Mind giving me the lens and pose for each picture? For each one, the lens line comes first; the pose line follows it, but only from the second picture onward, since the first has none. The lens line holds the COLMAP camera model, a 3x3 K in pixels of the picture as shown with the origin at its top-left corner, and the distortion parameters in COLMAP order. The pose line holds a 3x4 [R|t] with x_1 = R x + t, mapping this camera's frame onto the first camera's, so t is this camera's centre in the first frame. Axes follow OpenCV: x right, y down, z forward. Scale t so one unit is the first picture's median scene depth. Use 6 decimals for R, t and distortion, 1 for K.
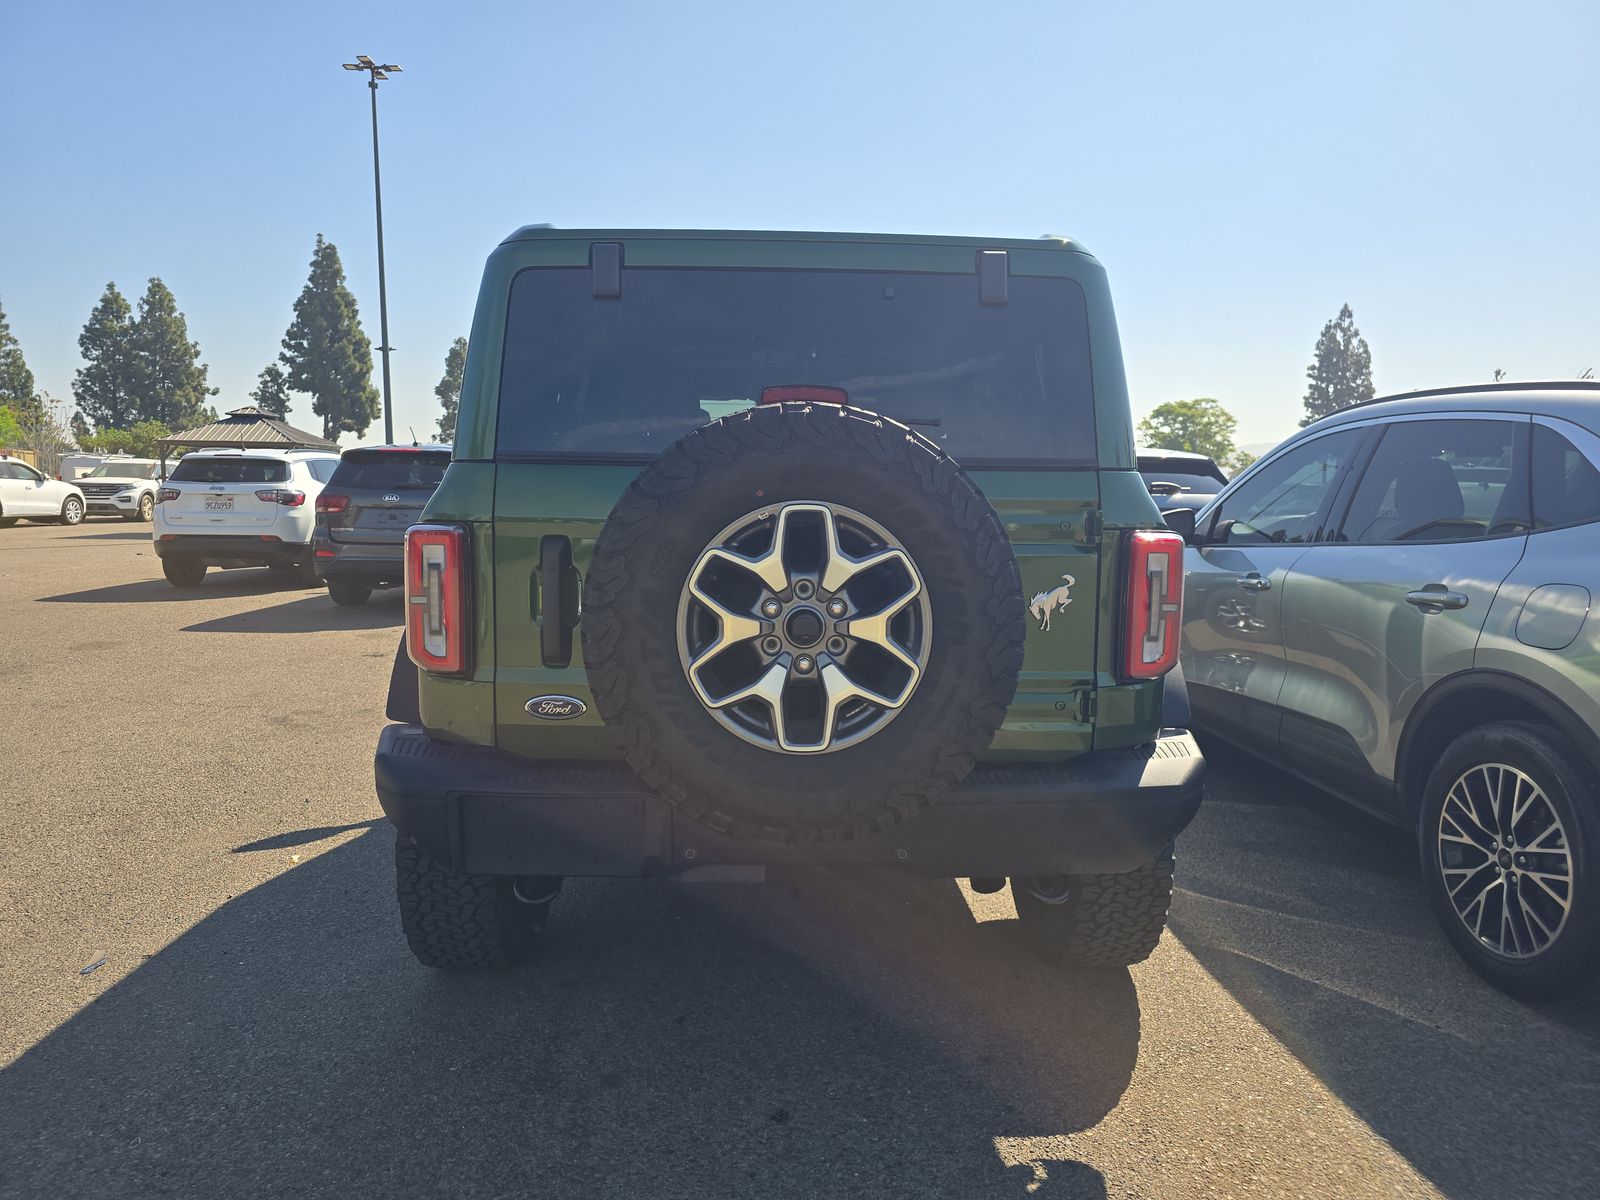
lens RADIAL K [[1078.6, 0, 800.0], [0, 1078.6, 600.0], [0, 0, 1]] dist [0.059889, -0.063740]
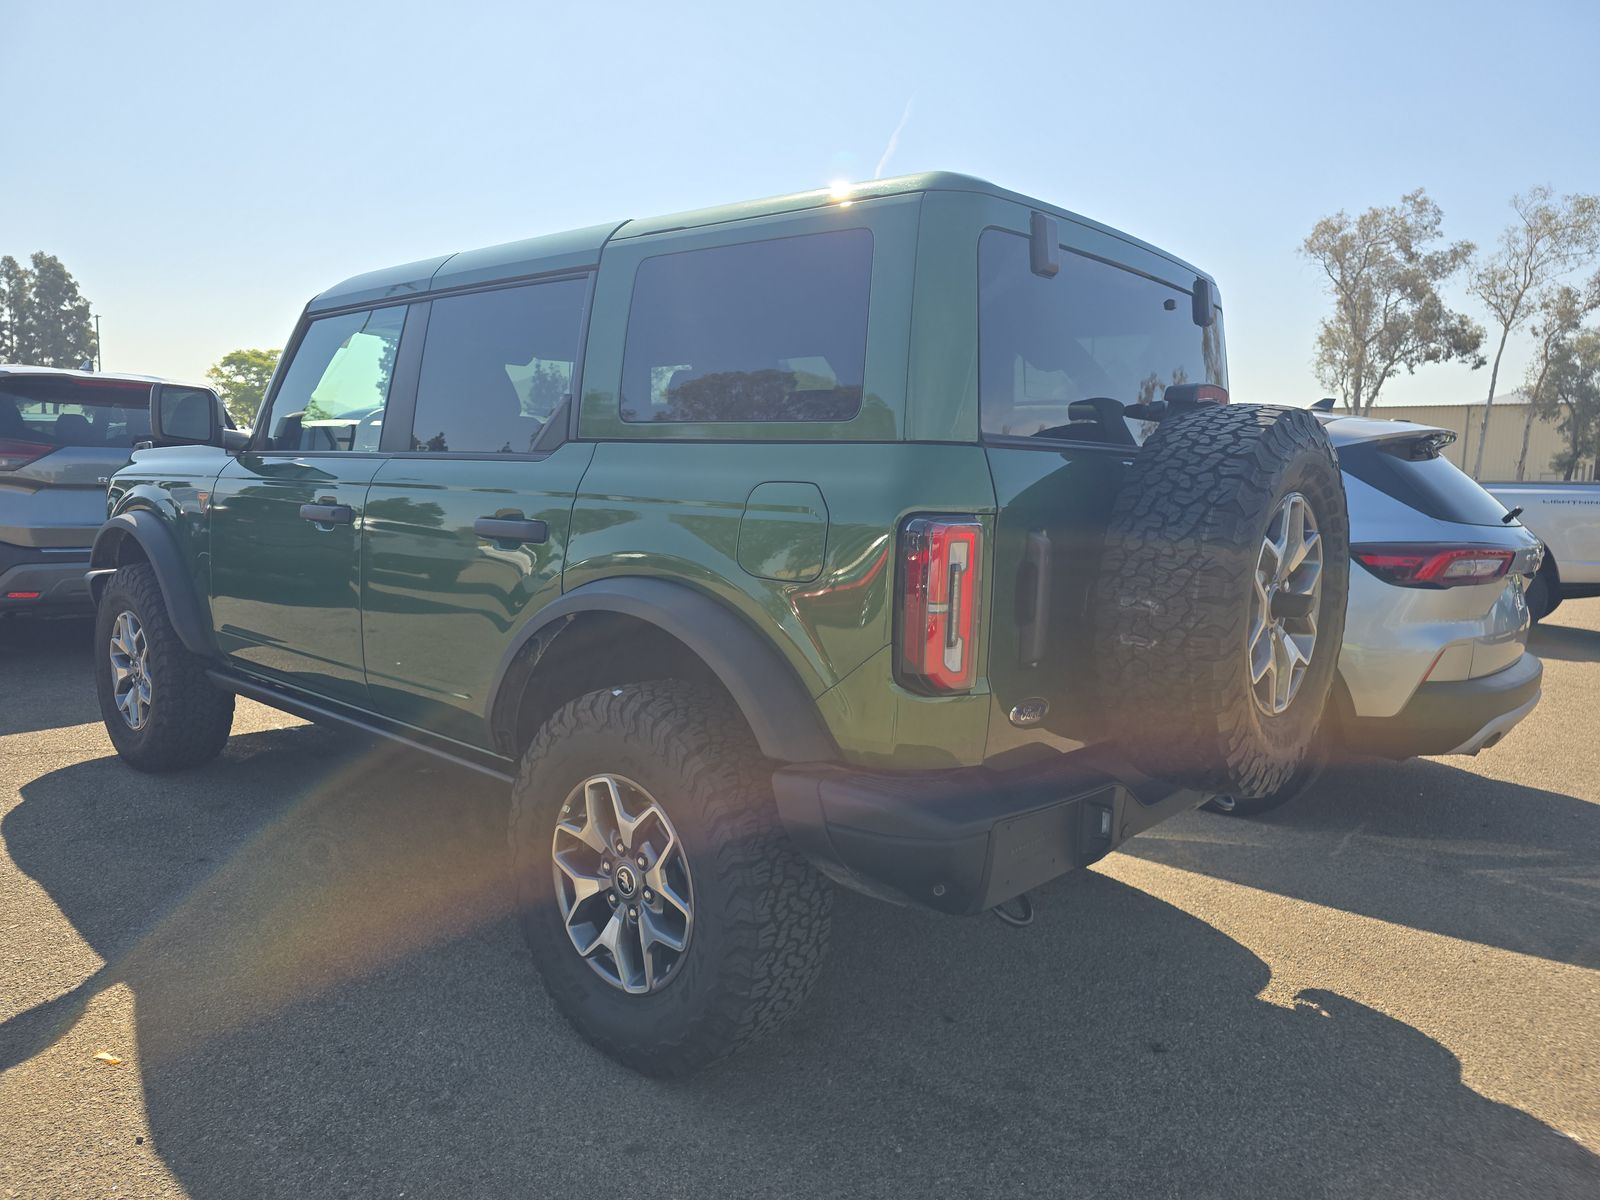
lens RADIAL K [[1078.6, 0, 800.0], [0, 1078.6, 600.0], [0, 0, 1]] dist [0.059889, -0.063740]
pose [[0.683691, -0.071069, 0.726303, -0.691045], [0.043398, 0.997445, 0.056748, -0.038689], [-0.728480, -0.007278, 0.685028, 0.338663]]
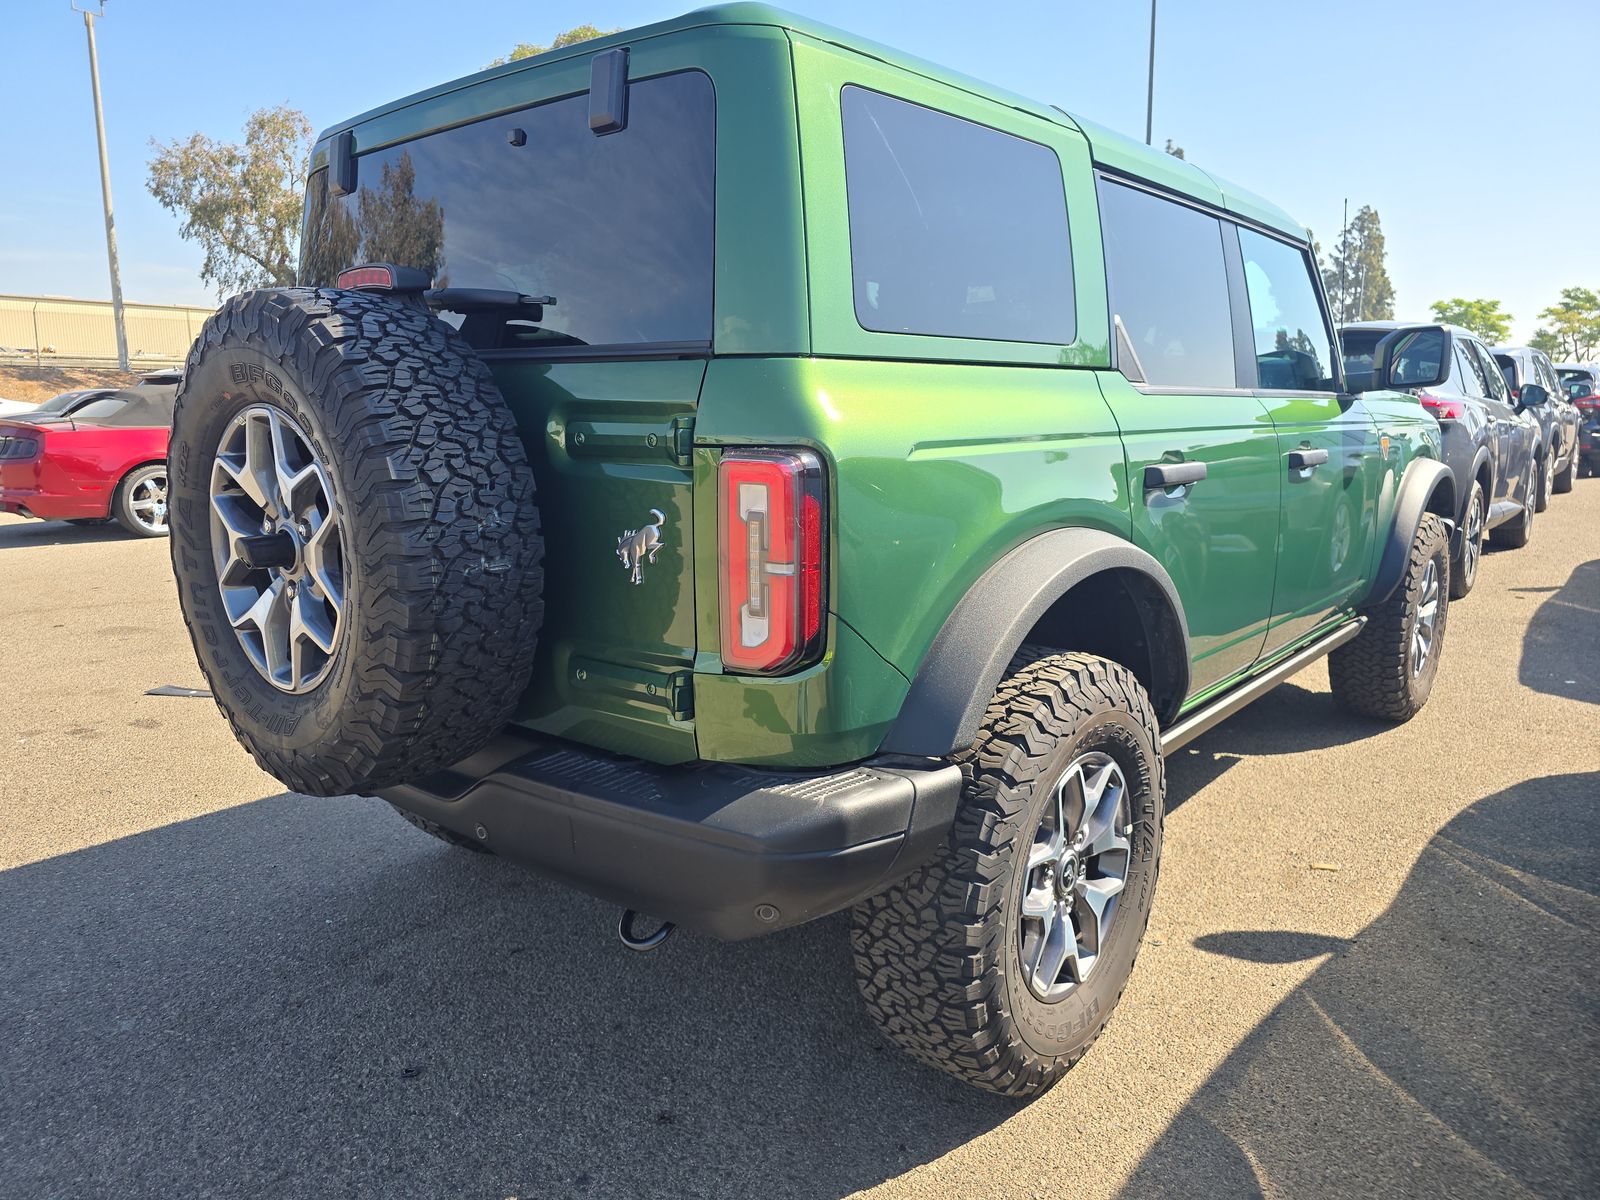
lens RADIAL K [[1078.6, 0, 800.0], [0, 1078.6, 600.0], [0, 0, 1]] dist [0.059889, -0.063740]
pose [[0.737822, 0.108169, -0.666272, 0.538602], [-0.052894, 0.993306, 0.102688, -0.028266], [0.672919, -0.040524, 0.738605, 0.366017]]
